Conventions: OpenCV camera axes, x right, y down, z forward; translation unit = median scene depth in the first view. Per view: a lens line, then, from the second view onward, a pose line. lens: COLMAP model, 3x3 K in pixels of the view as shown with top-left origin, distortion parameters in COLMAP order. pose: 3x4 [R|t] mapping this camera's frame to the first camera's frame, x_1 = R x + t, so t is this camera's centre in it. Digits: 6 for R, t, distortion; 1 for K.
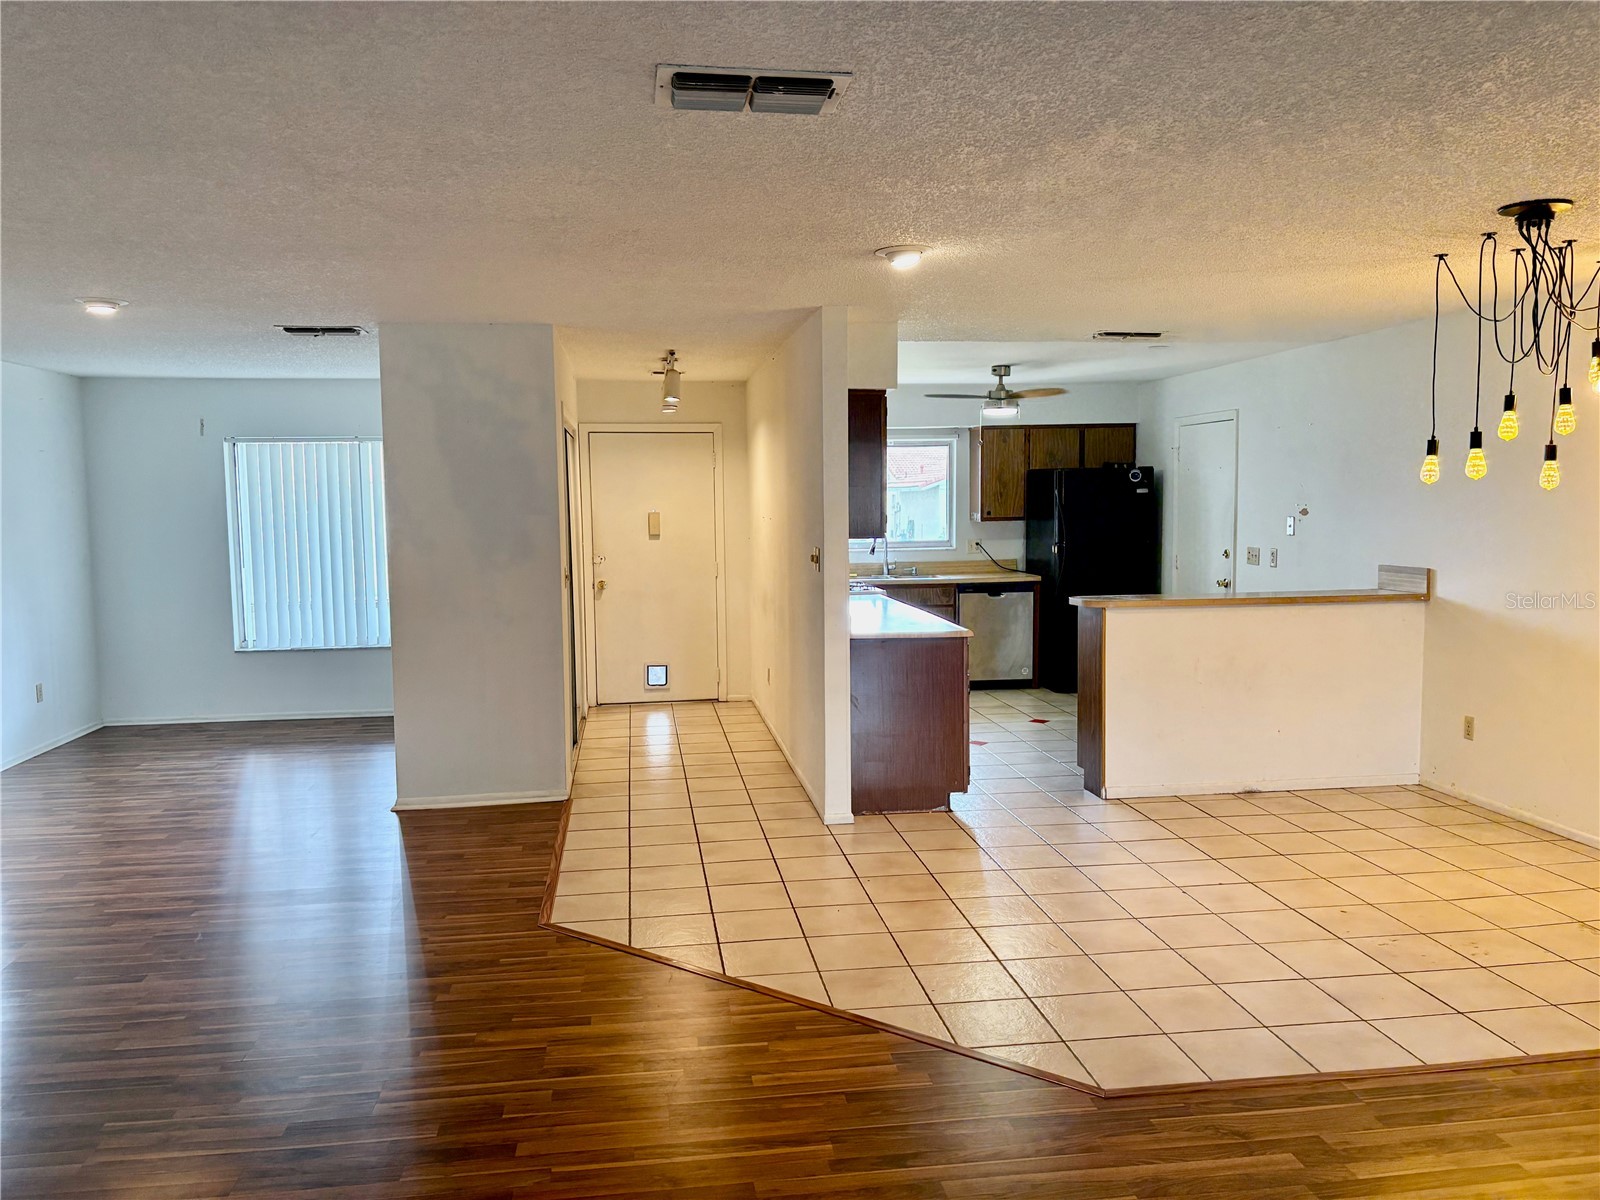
lens RADIAL K [[1205.3, 0, 795.0], [0, 1205.3, 603.9], [0, 0, 1]] dist [-0.001285, -0.010940]
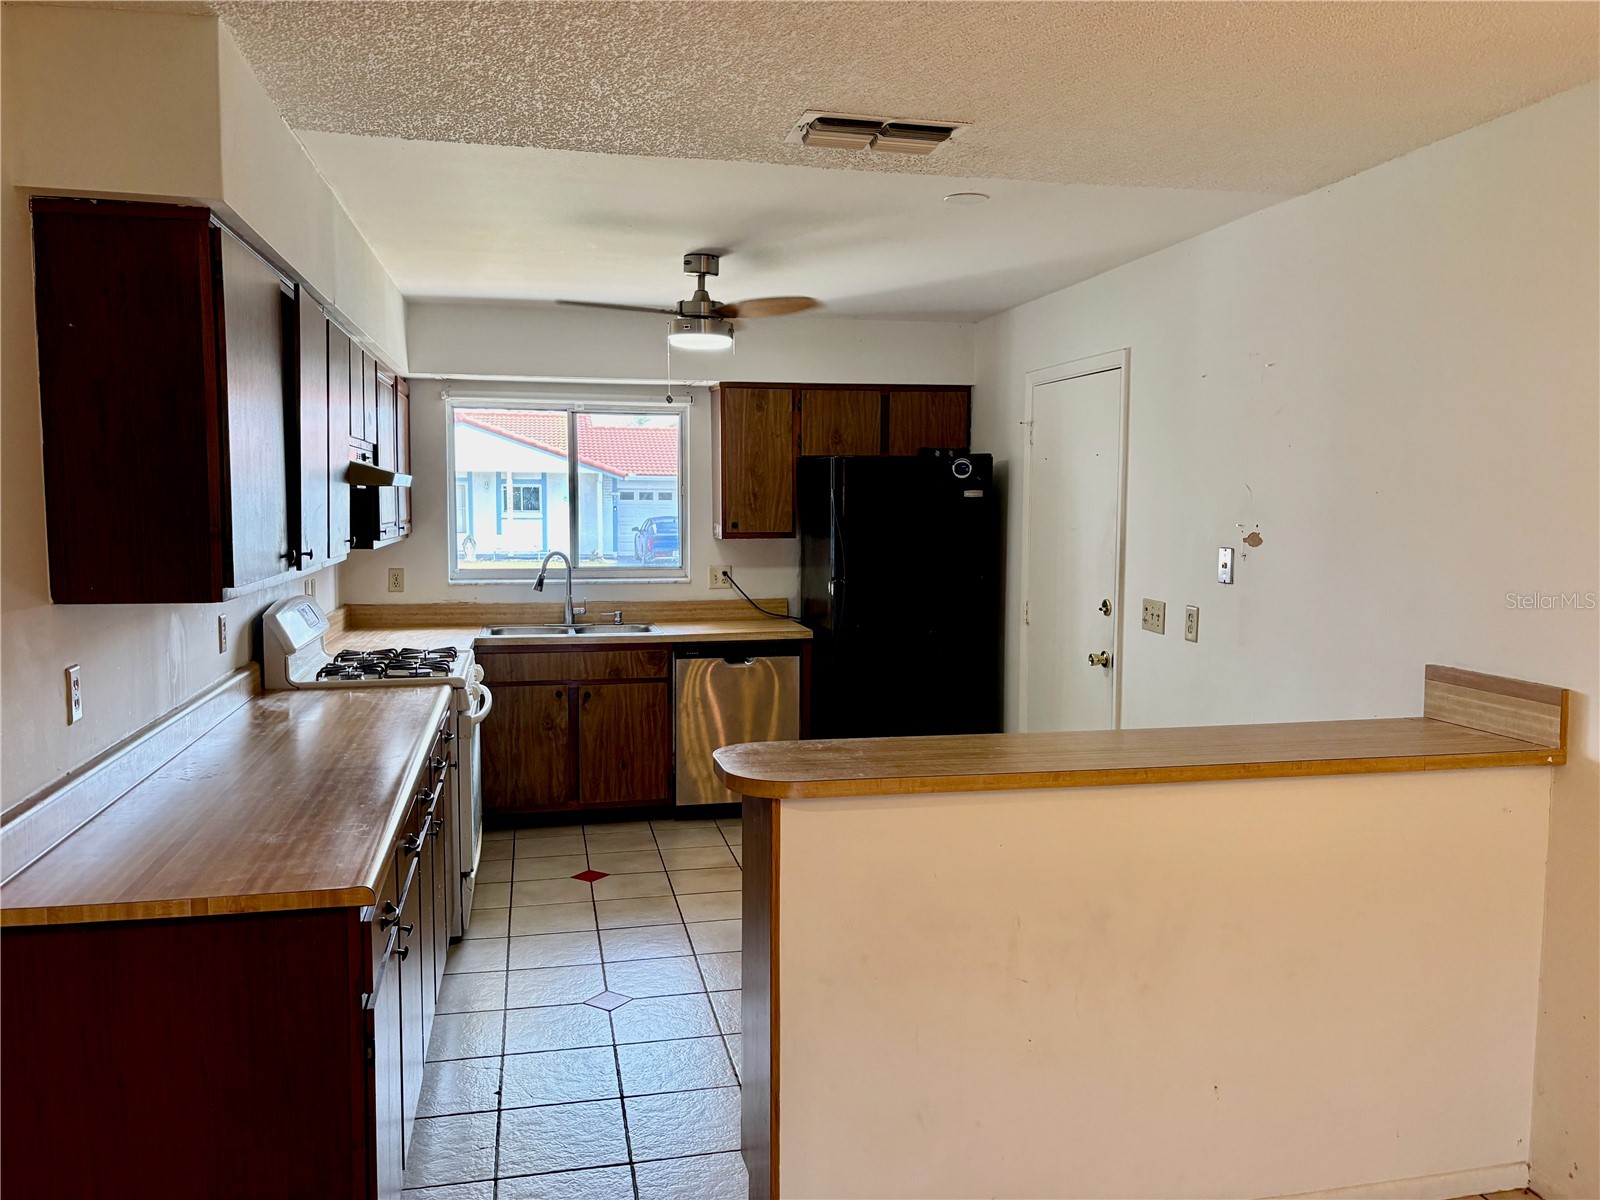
lens RADIAL K [[1205.3, 0, 805.3], [0, 1205.3, 594.6], [0, 0, 1]] dist [-0.001285, -0.010940]
pose [[0.996169, 0.013385, 0.086422, 0.149759], [-0.012566, 0.999871, -0.010004, -0.035729], [-0.086545, 0.008880, 0.996208, 0.399722]]
